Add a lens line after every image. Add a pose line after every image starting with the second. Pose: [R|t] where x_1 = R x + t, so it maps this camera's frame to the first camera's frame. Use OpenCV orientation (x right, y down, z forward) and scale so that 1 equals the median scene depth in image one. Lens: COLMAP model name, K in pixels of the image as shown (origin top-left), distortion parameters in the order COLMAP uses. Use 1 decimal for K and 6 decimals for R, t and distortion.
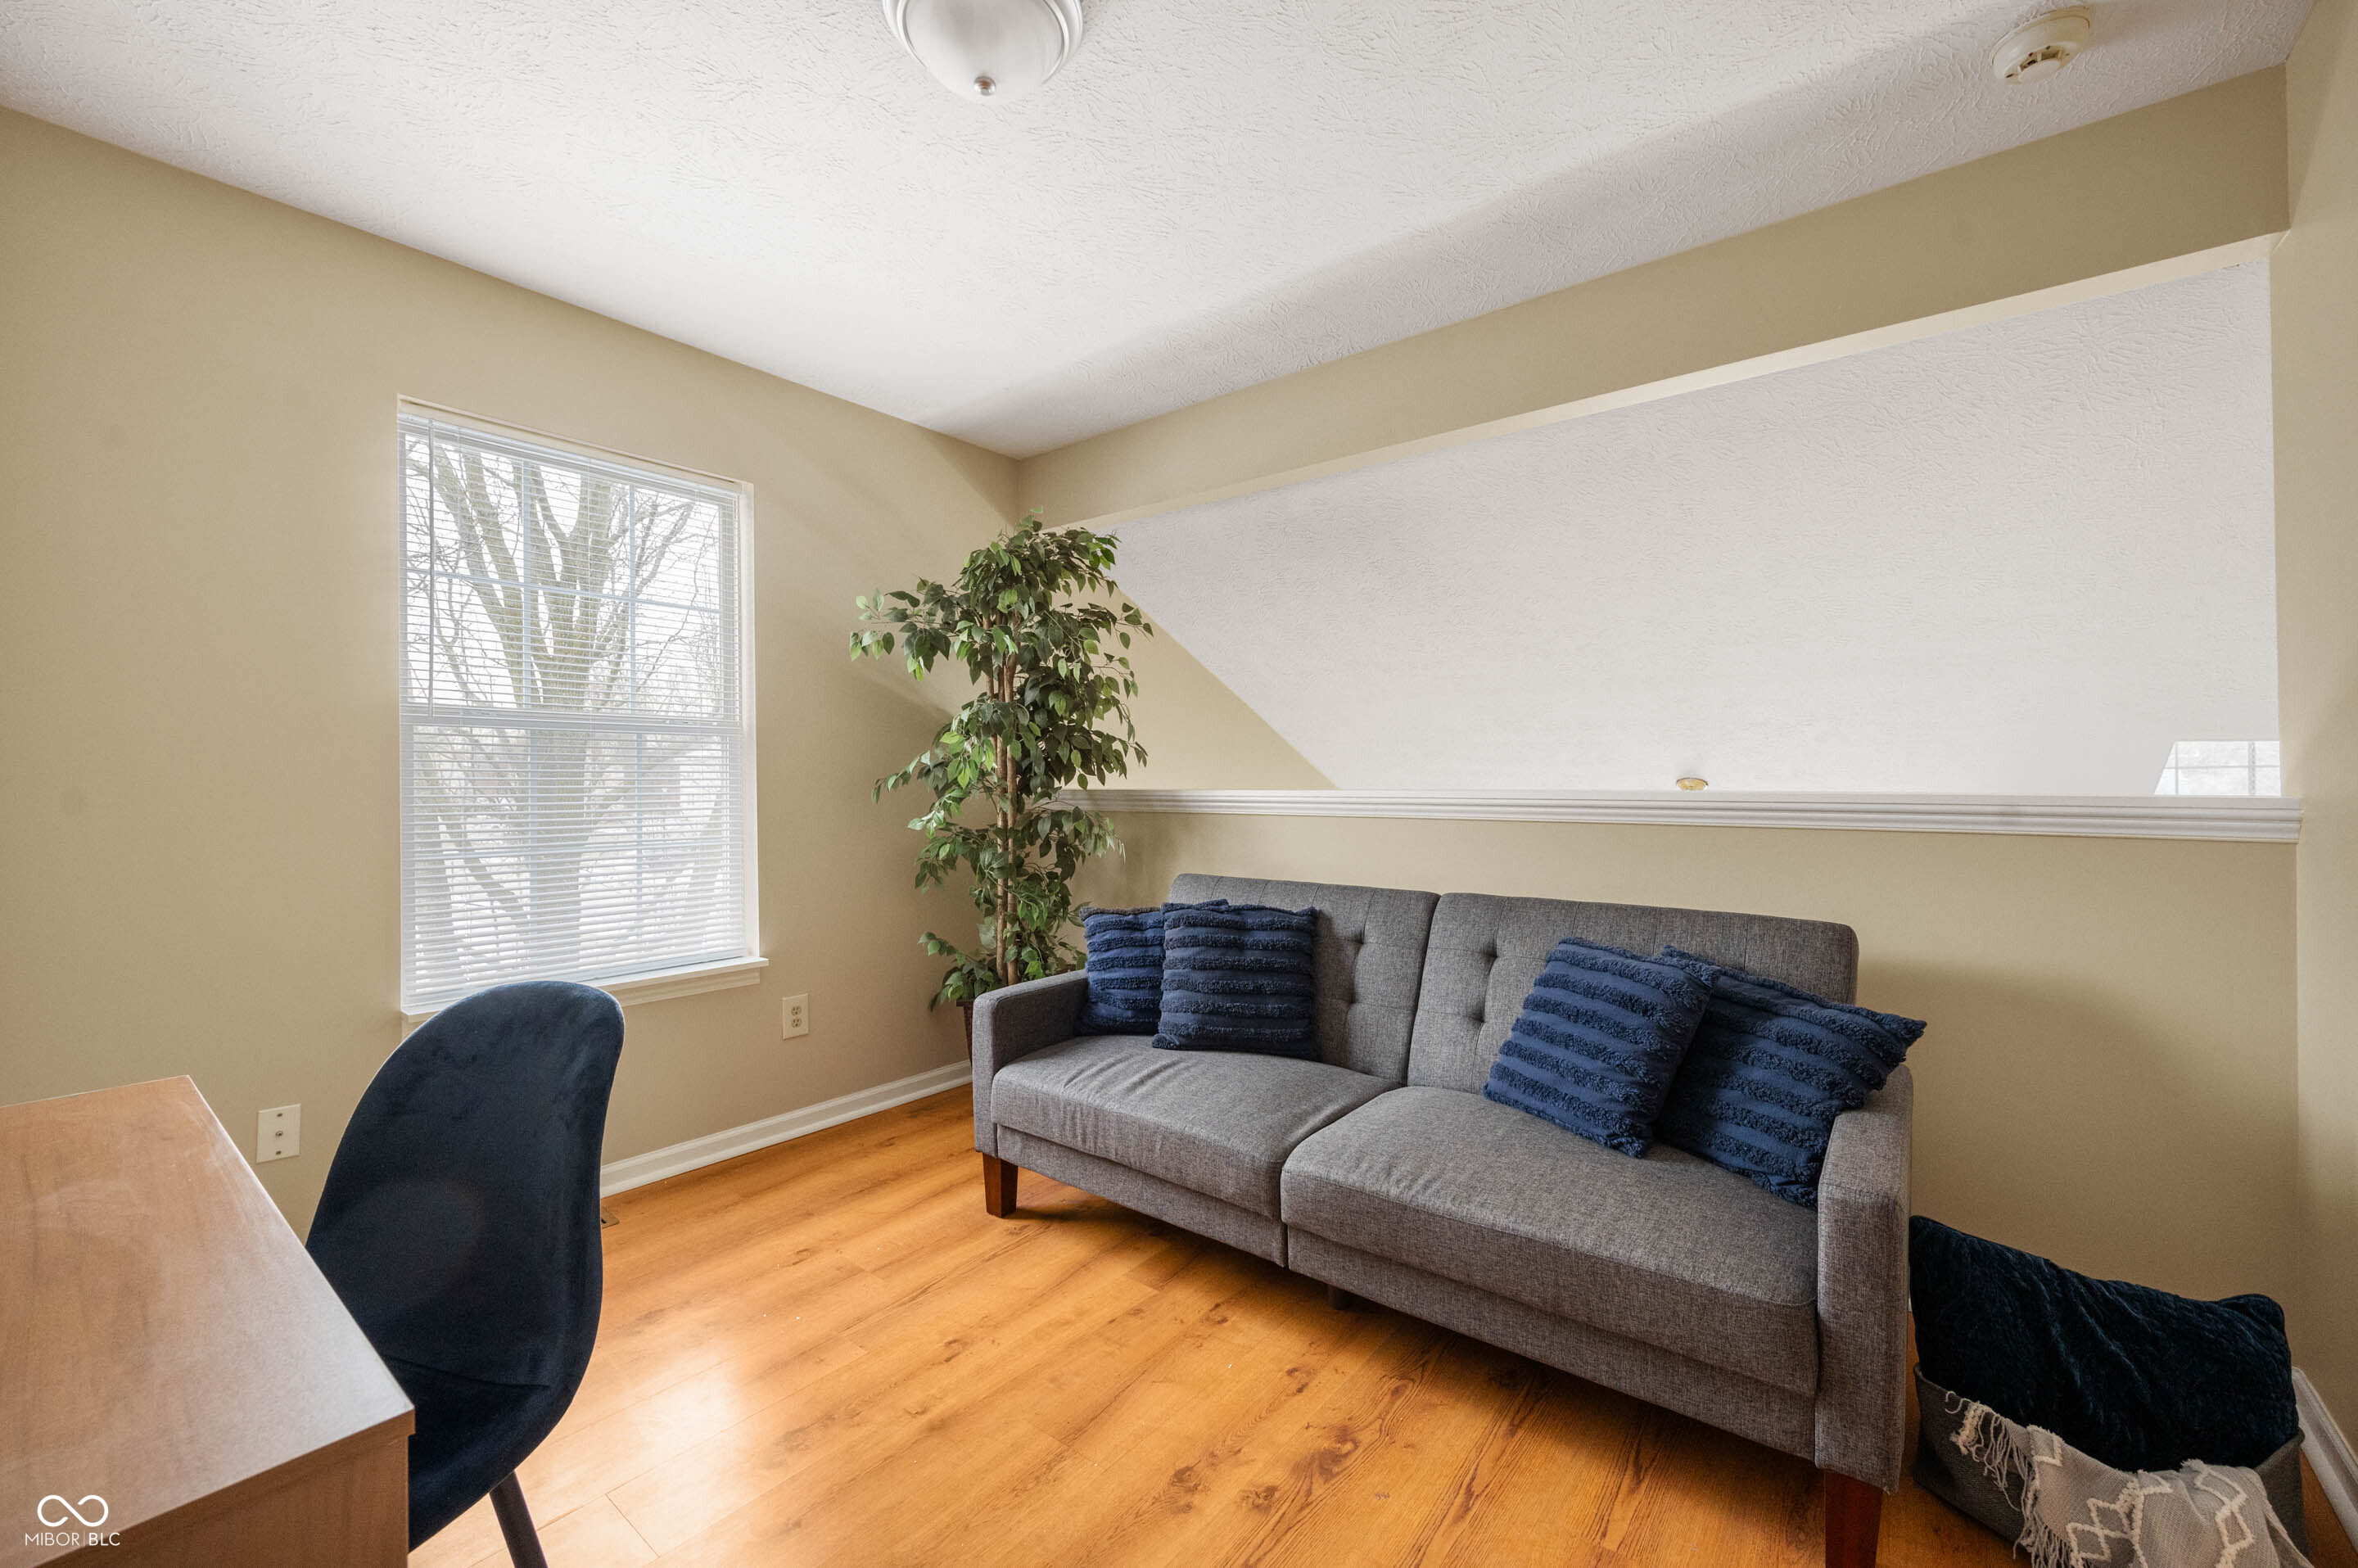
lens RADIAL K [[946.5, 0, 1184.9], [0, 946.5, 784.6], [0, 0, 1]] dist [0.002669, -0.000211]
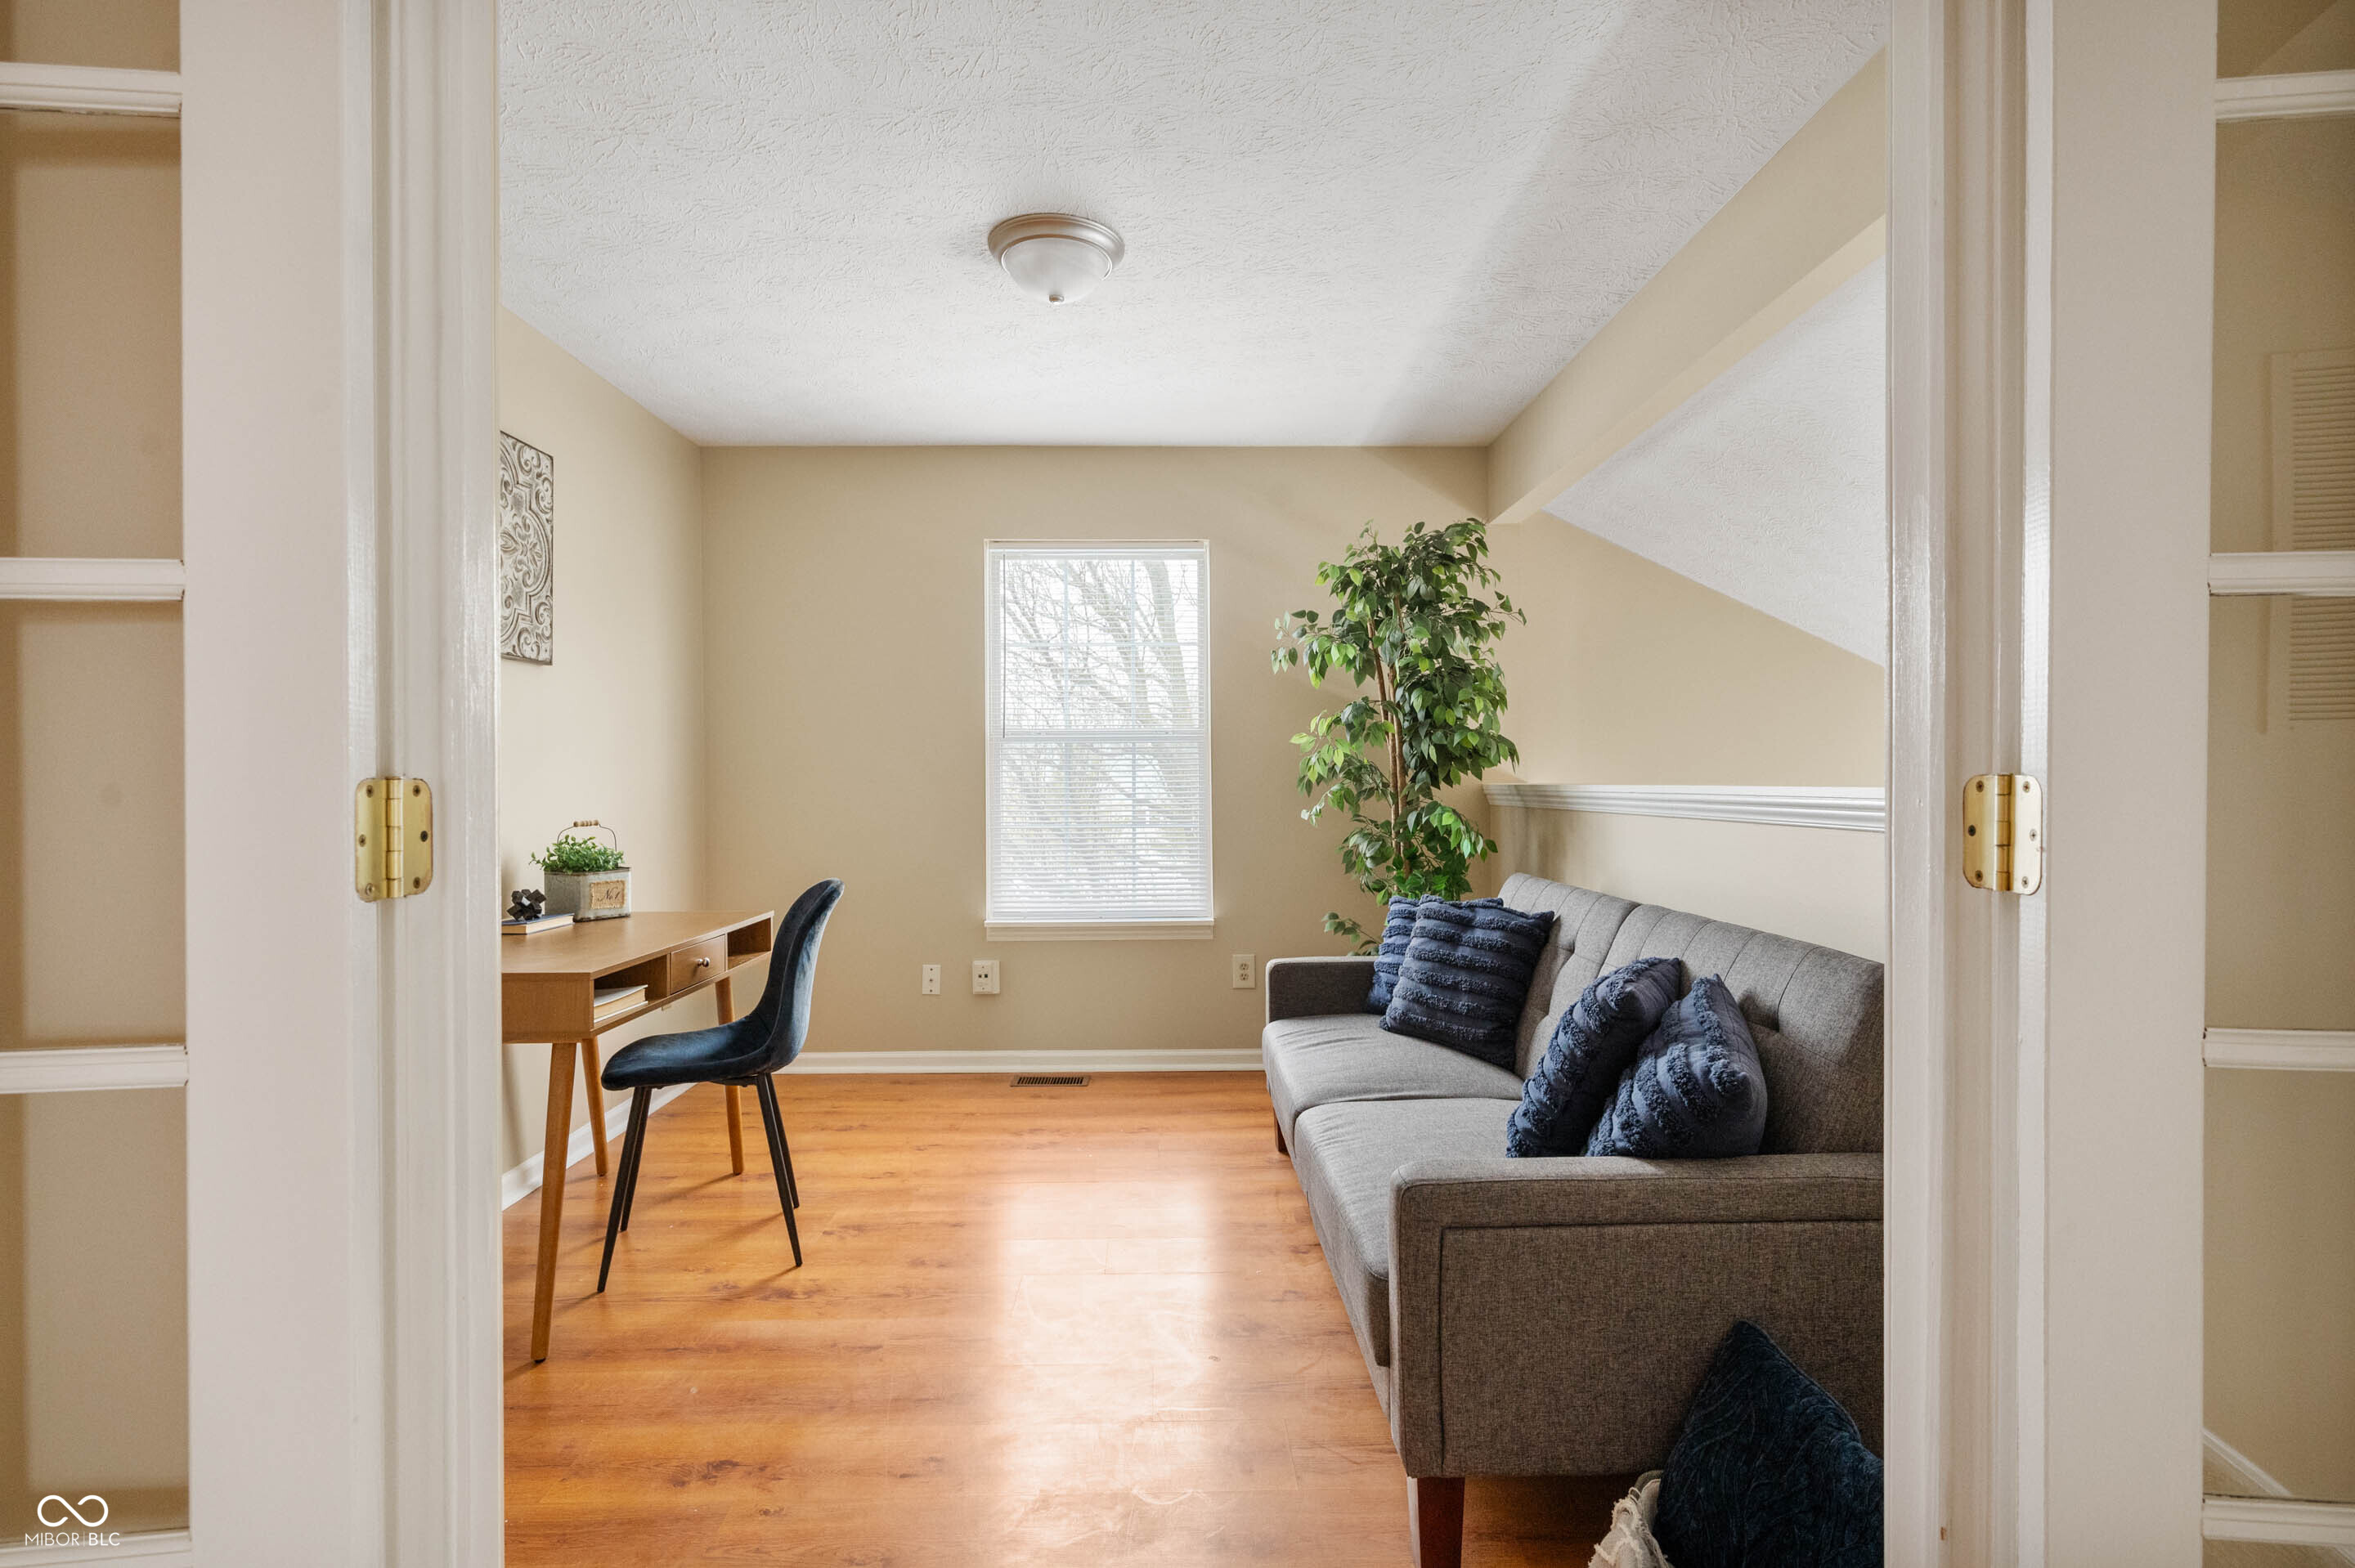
lens RADIAL K [[1152.5, 0, 1184.1], [0, 1152.5, 784.5], [0, 0, 1]] dist [0.004547, 0.001456]
pose [[0.635437, 0.001904, -0.772151, 0.684210], [0.001673, 0.999991, 0.003842, 0.000228], [0.772151, -0.003733, 0.635428, 0.007324]]
